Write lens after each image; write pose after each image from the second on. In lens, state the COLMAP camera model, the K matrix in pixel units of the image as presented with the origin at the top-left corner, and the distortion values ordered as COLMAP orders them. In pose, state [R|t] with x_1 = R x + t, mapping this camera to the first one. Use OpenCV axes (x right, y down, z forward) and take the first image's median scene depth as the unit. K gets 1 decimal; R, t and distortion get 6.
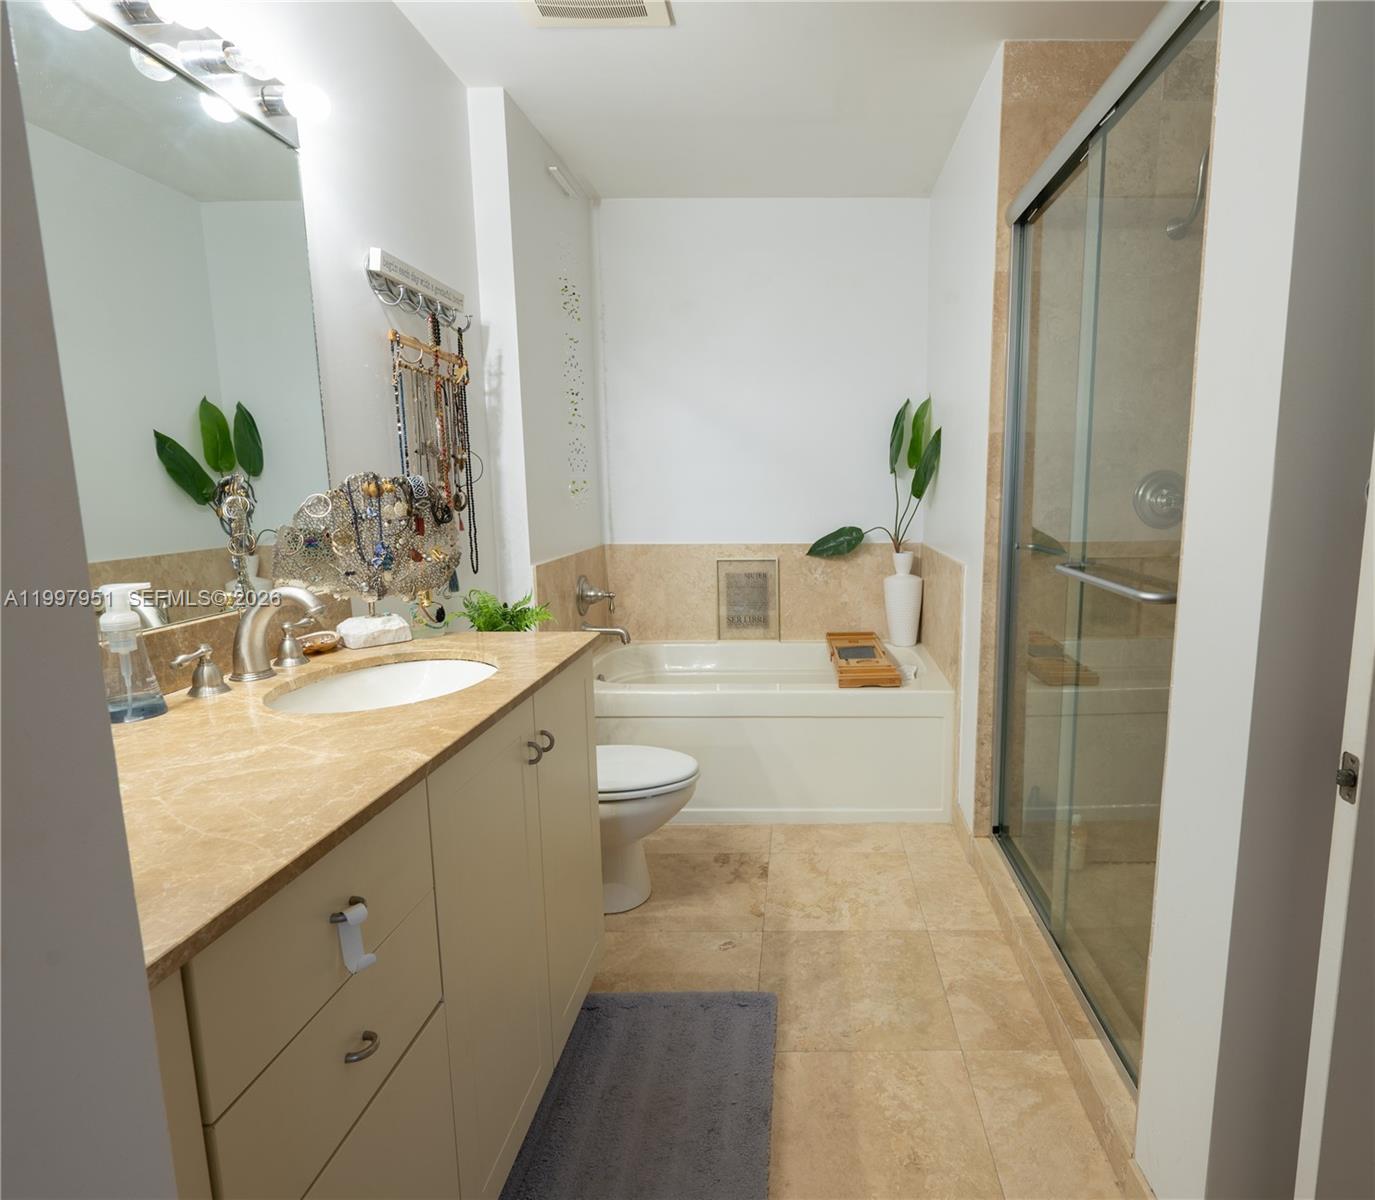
lens RADIAL K [[803.9, 0, 687.5], [0, 803.9, 600.0], [0, 0, 1]] dist [0.002352, 0.000626]
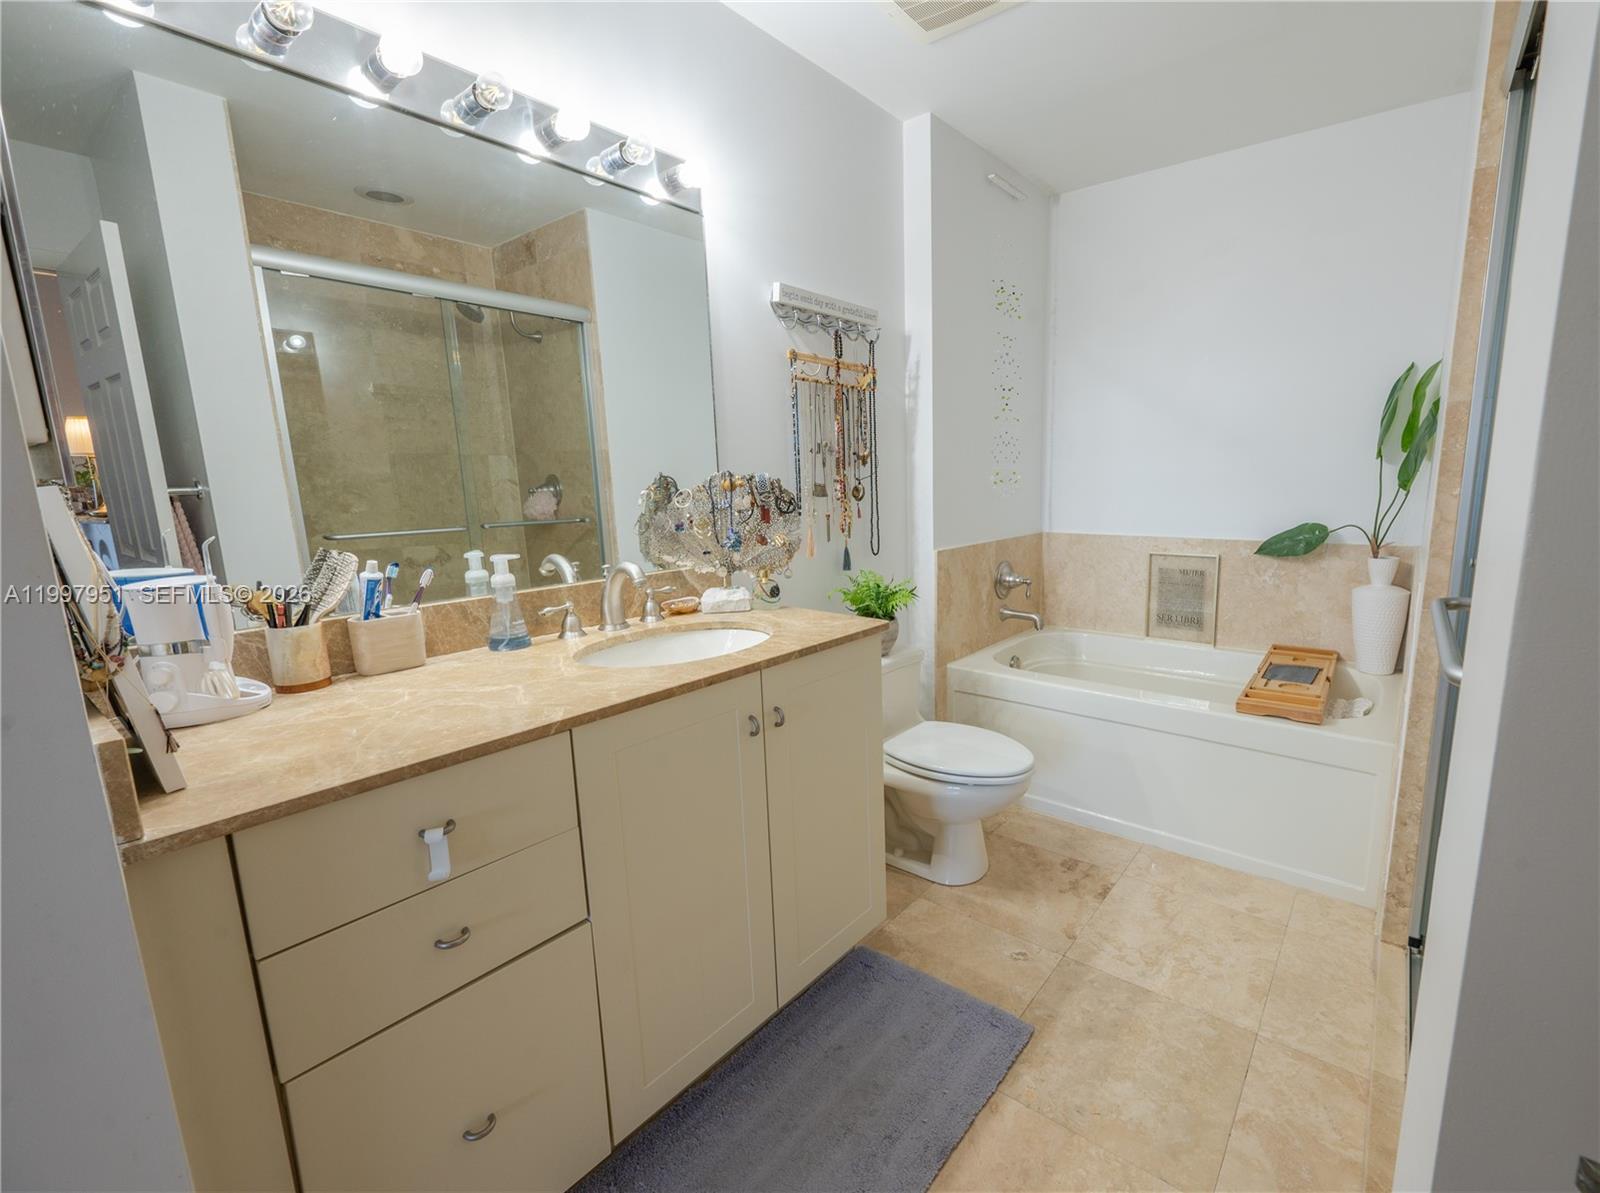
lens RADIAL K [[676.2, 0, 802.5], [0, 676.2, 589.5], [0, 0, 1]] dist [-0.000871, -0.000304]
pose [[0.828929, 0.083837, -0.553035, 0.224640], [-0.067987, 0.996475, 0.049156, -0.029394], [0.555206, -0.003148, 0.831707, 0.164617]]
